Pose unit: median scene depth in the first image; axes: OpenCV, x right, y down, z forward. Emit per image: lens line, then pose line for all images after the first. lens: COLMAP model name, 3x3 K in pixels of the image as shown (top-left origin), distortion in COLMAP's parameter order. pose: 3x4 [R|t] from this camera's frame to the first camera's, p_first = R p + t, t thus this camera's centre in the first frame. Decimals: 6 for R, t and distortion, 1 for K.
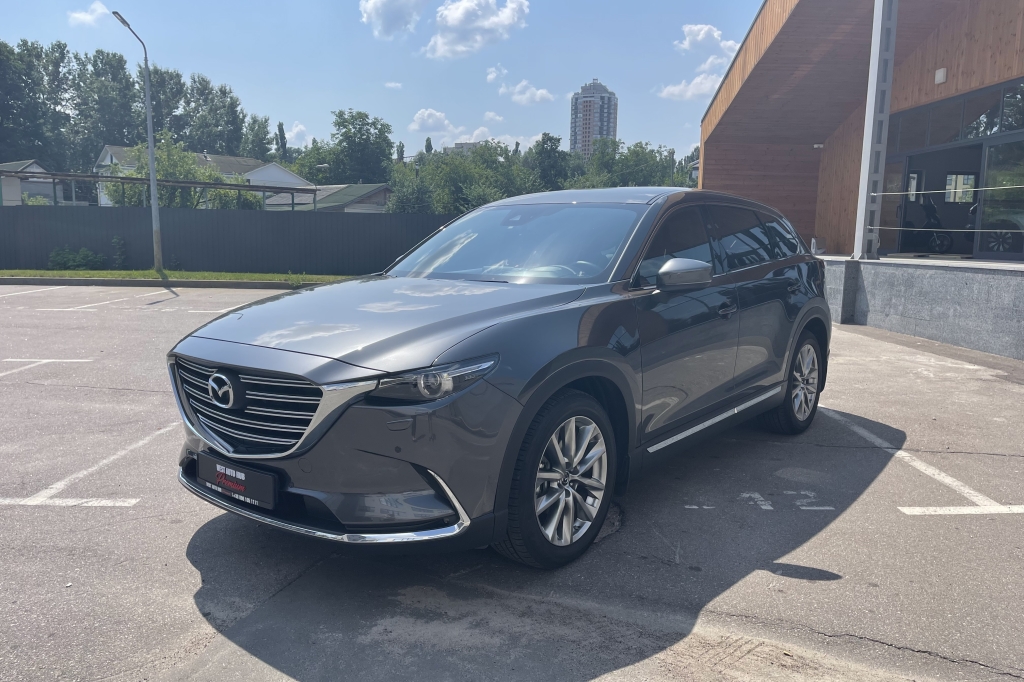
lens RADIAL K [[762.8, 0, 512.0], [0, 762.8, 341.0], [0, 0, 1]] dist [0.061405, -0.082898]
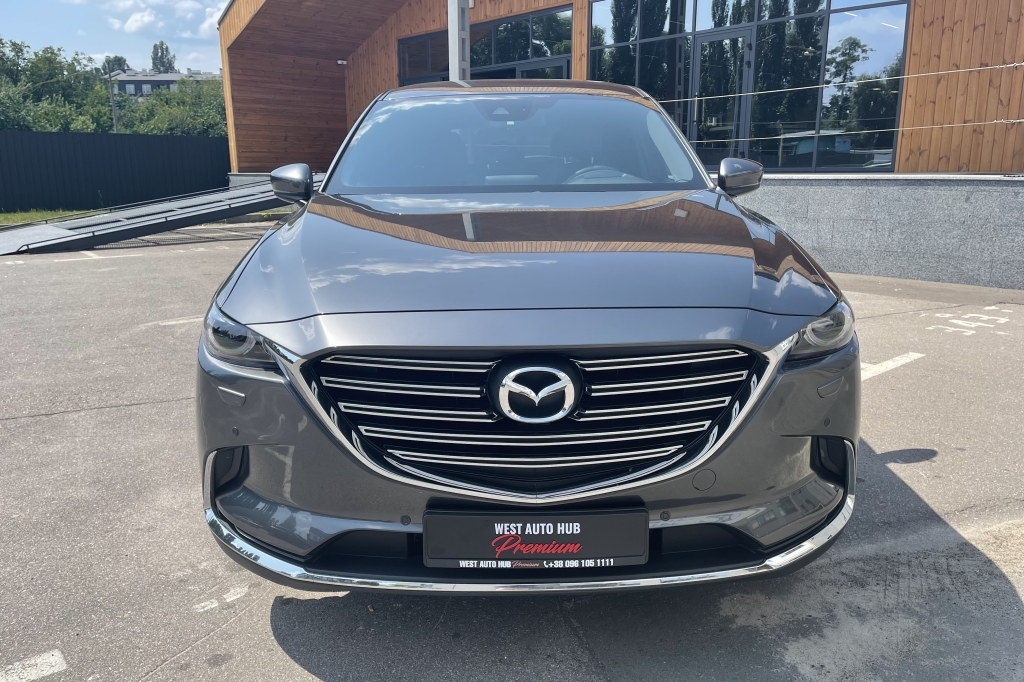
lens RADIAL K [[762.8, 0, 512.0], [0, 762.8, 341.0], [0, 0, 1]] dist [0.061405, -0.082898]
pose [[0.773518, -0.157432, 0.613910, -0.727406], [0.097536, 0.986687, 0.130132, -0.048776], [-0.626224, -0.040781, 0.778576, 0.572998]]
